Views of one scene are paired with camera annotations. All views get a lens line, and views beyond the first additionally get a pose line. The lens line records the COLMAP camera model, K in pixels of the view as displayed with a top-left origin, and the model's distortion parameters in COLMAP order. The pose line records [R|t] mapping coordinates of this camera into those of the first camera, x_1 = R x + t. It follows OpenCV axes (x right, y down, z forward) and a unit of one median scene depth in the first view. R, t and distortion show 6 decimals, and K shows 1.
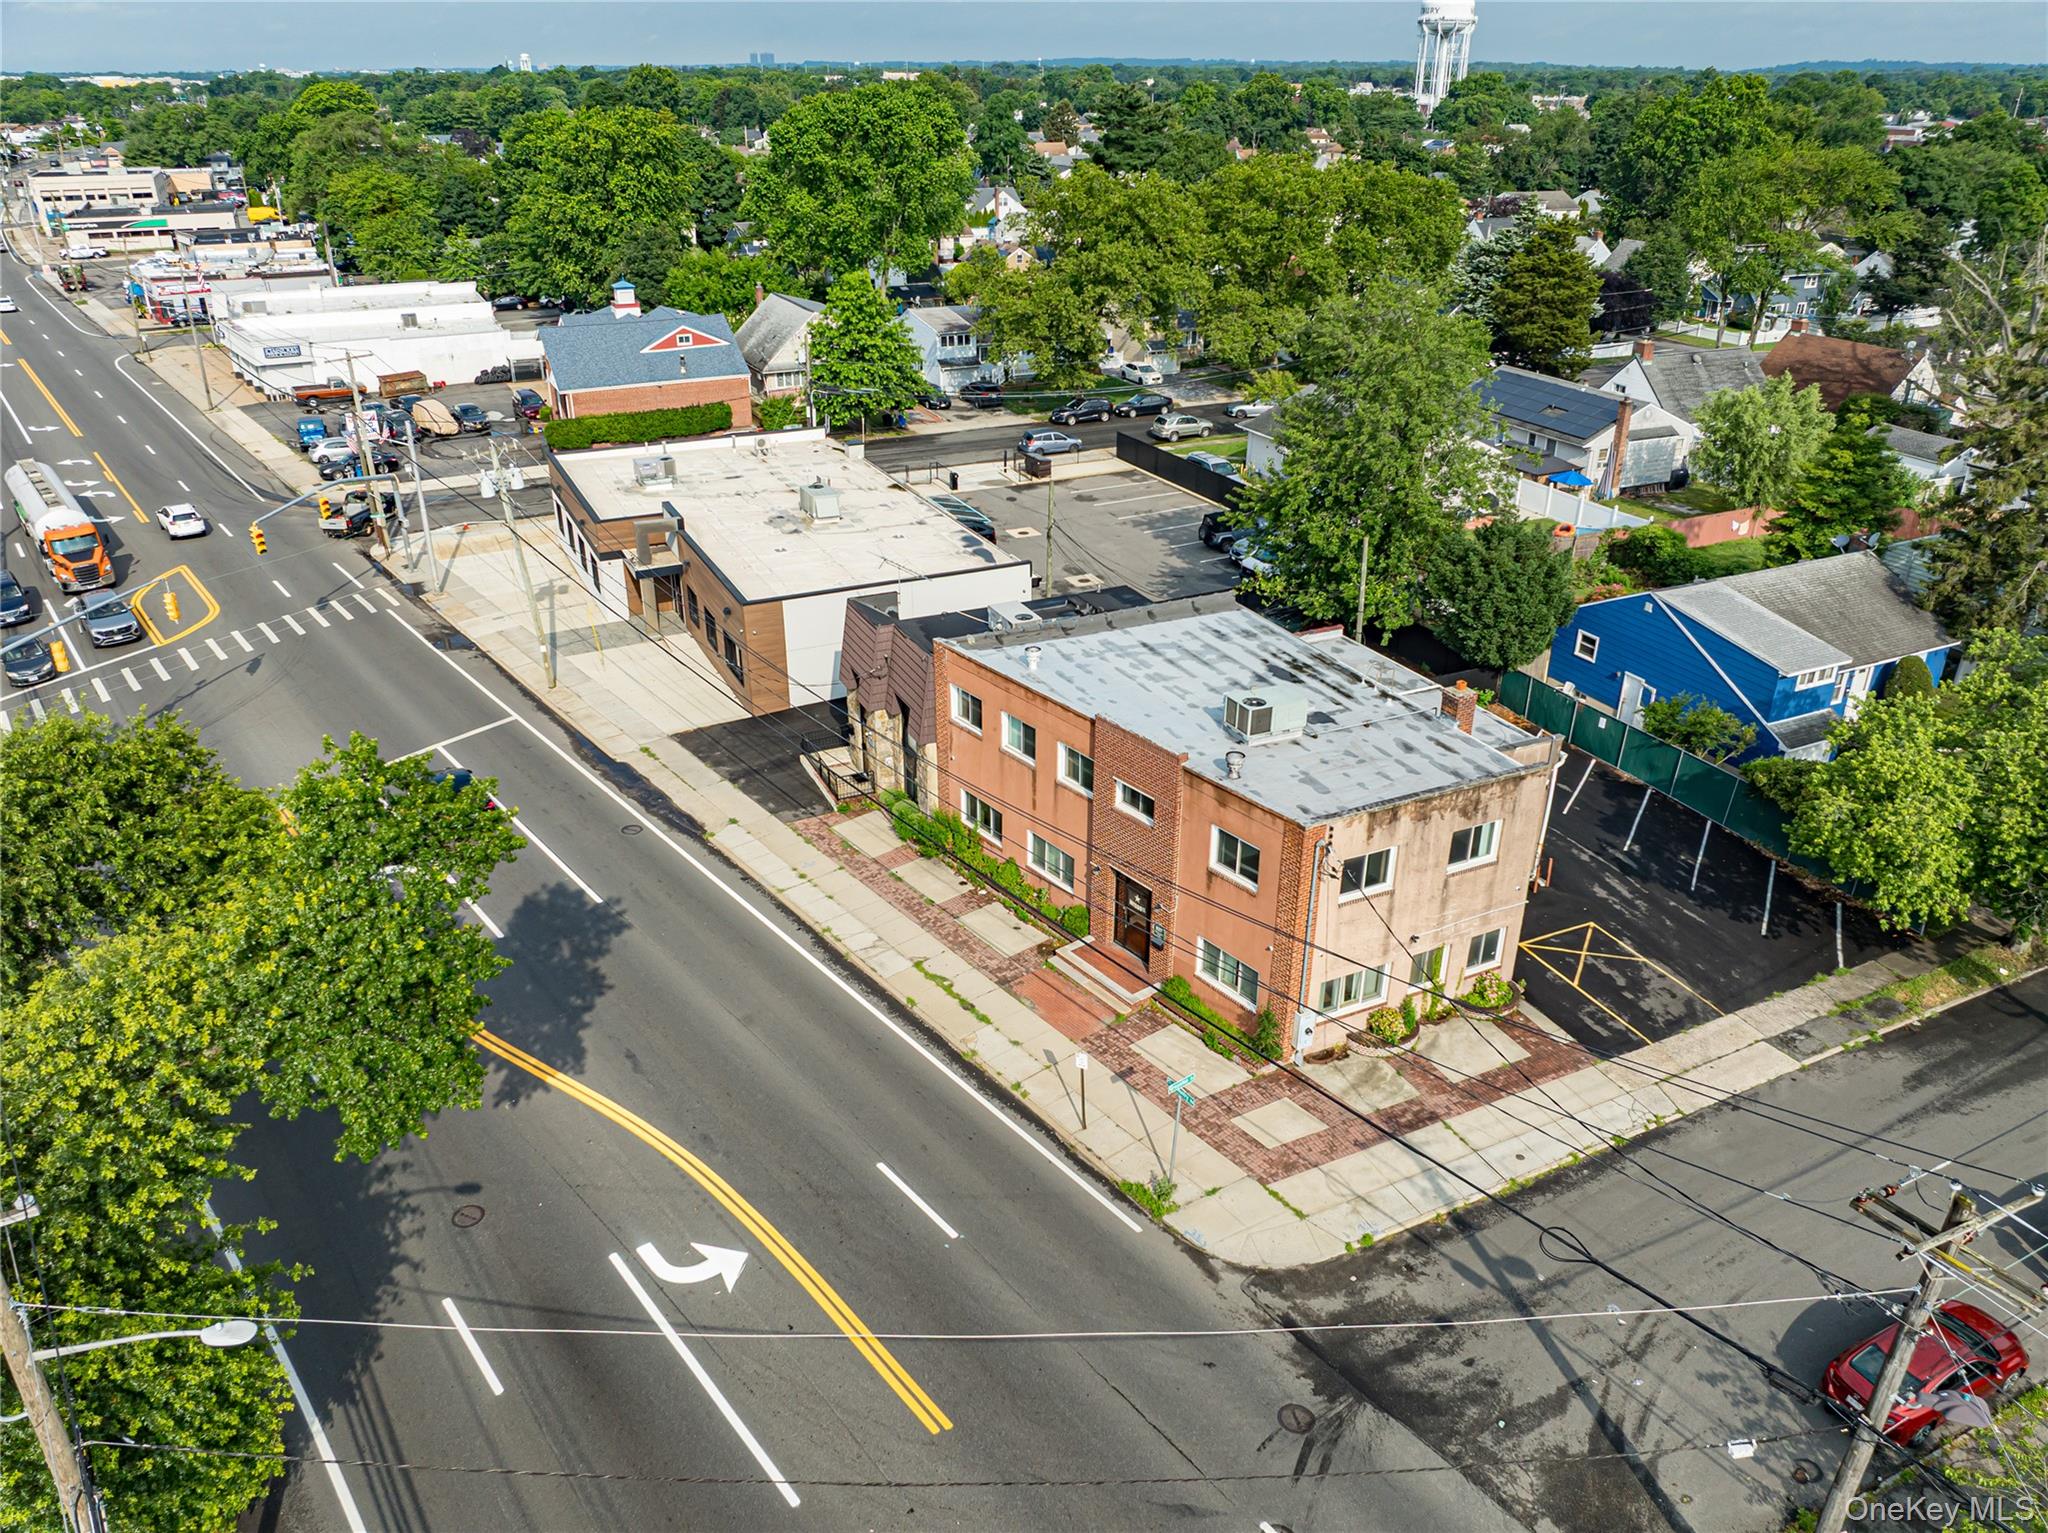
lens RADIAL K [[1438.2, 0, 1031.1], [0, 1438.2, 779.2], [0, 0, 1]] dist [-0.044851, 0.010888]
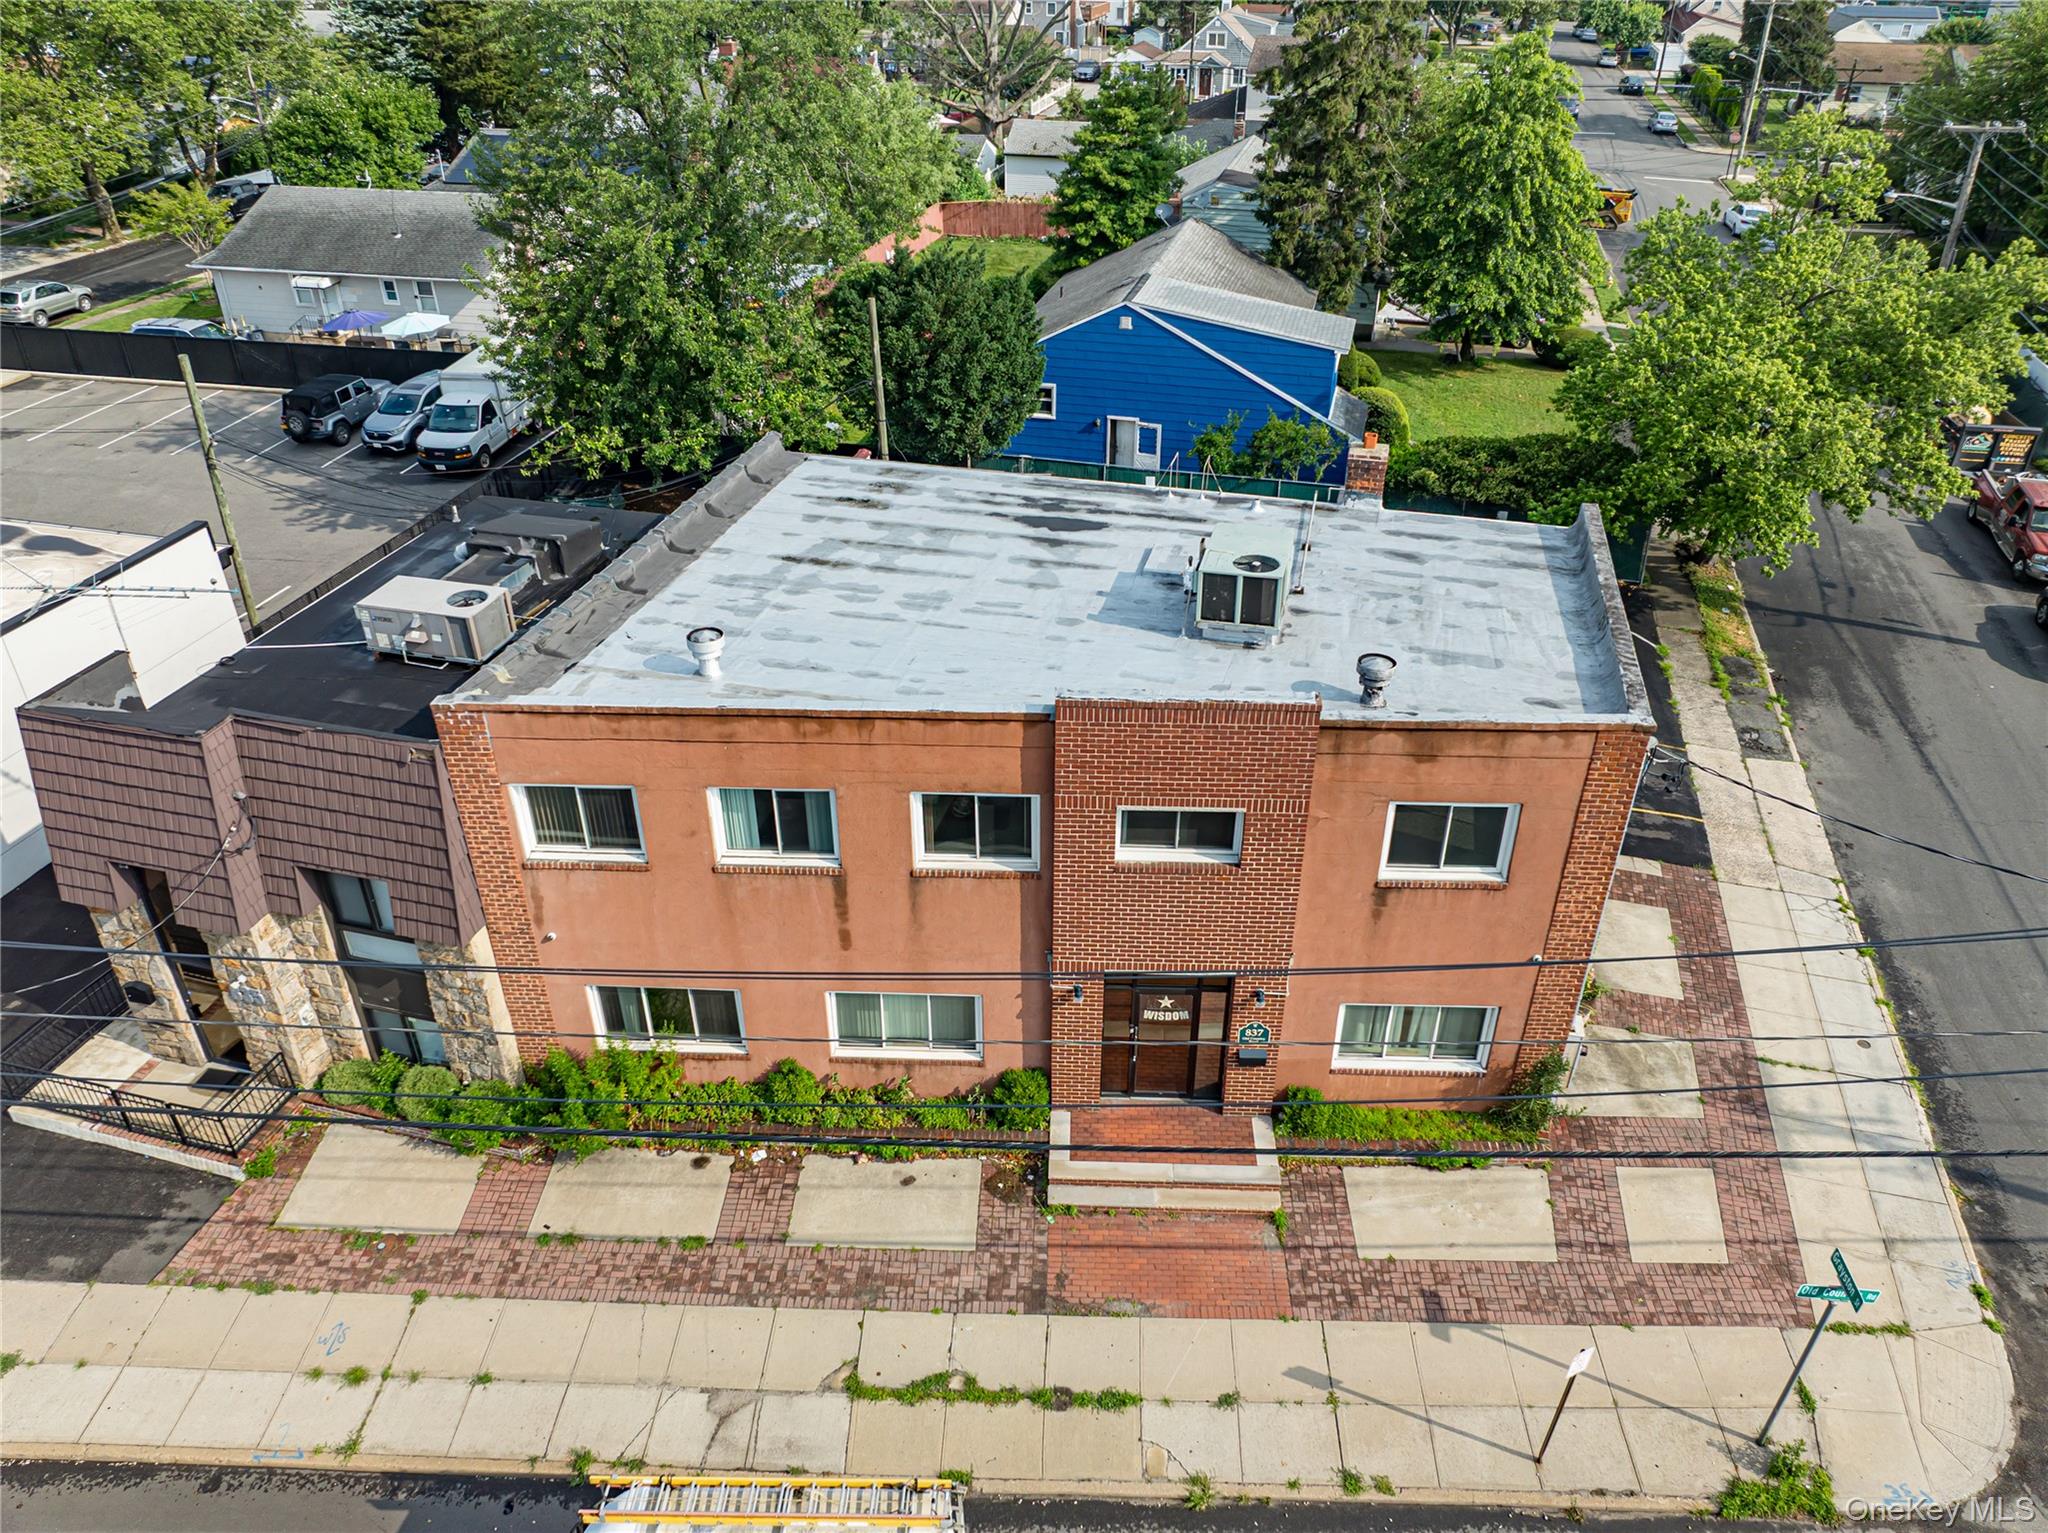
lens RADIAL K [[1438.2, 0, 1037.0], [0, 1438.2, 772.9], [0, 0, 1]] dist [-0.044851, 0.010888]
pose [[0.637112, -0.410100, 0.652615, -0.224107], [0.343008, 0.909096, 0.236411, -0.112711], [-0.690242, 0.073232, 0.719864, 0.565346]]
